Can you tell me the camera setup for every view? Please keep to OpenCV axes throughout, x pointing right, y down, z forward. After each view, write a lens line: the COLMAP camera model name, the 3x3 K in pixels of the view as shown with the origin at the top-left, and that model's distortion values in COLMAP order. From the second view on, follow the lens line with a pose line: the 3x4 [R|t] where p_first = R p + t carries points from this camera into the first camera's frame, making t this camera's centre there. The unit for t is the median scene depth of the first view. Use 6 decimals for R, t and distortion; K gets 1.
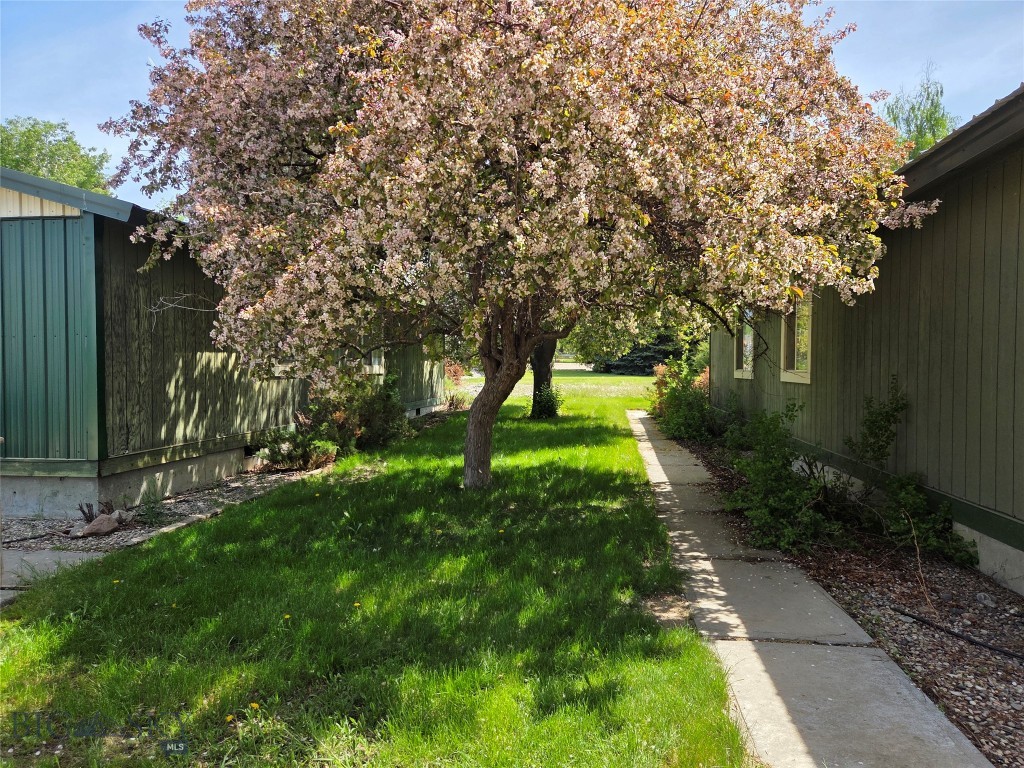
lens RADIAL K [[697.8, 0, 518.1], [0, 697.8, 383.2], [0, 0, 1]] dist [0.062309, -0.047215]
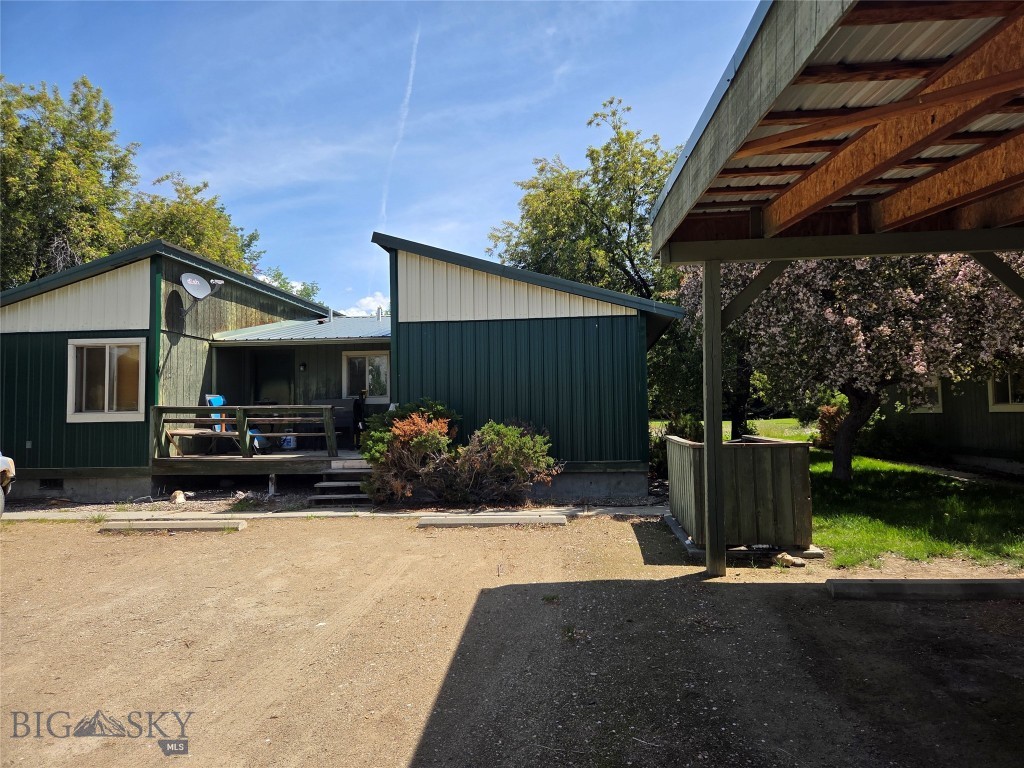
lens RADIAL K [[697.8, 0, 518.5], [0, 697.8, 378.3], [0, 0, 1]] dist [0.062309, -0.047215]
pose [[0.999198, -0.015429, 0.036955, -0.824896], [0.018342, 0.996639, -0.079842, 0.036004], [-0.035599, 0.080456, 0.996122, -0.536835]]
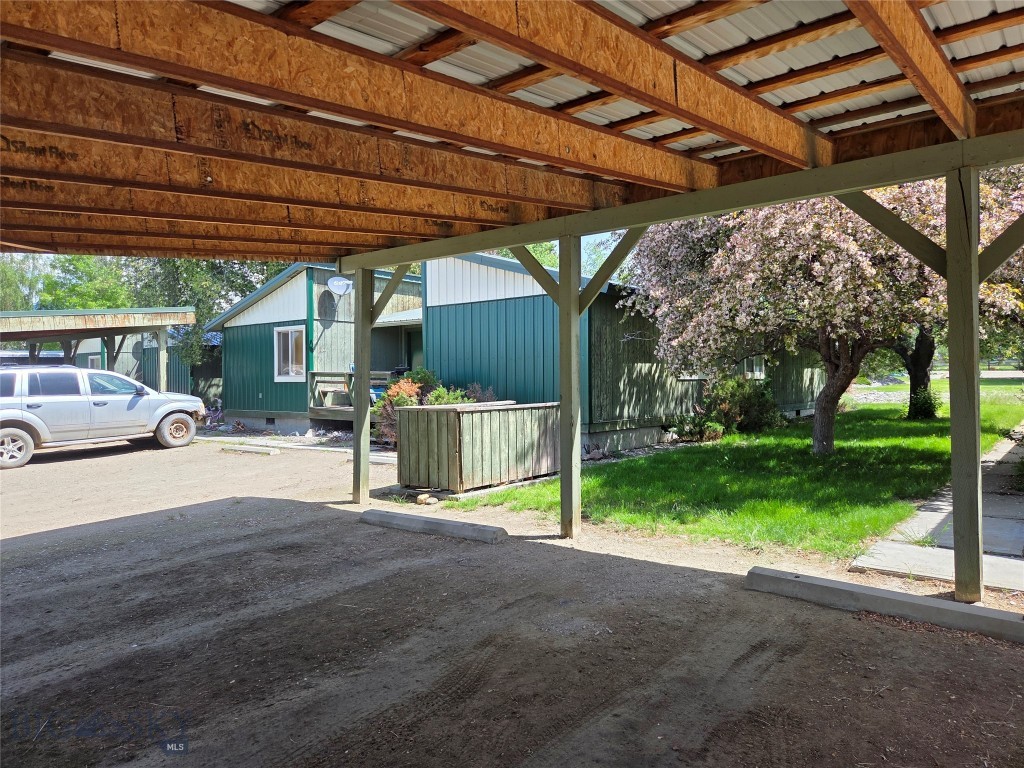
lens RADIAL K [[697.8, 0, 514.9], [0, 697.8, 378.0], [0, 0, 1]] dist [0.062309, -0.047215]
pose [[0.851154, -0.009202, -0.524835, 0.159369], [-0.003983, 0.999704, -0.023987, 0.031150], [0.524900, 0.022506, 0.850866, -0.533479]]
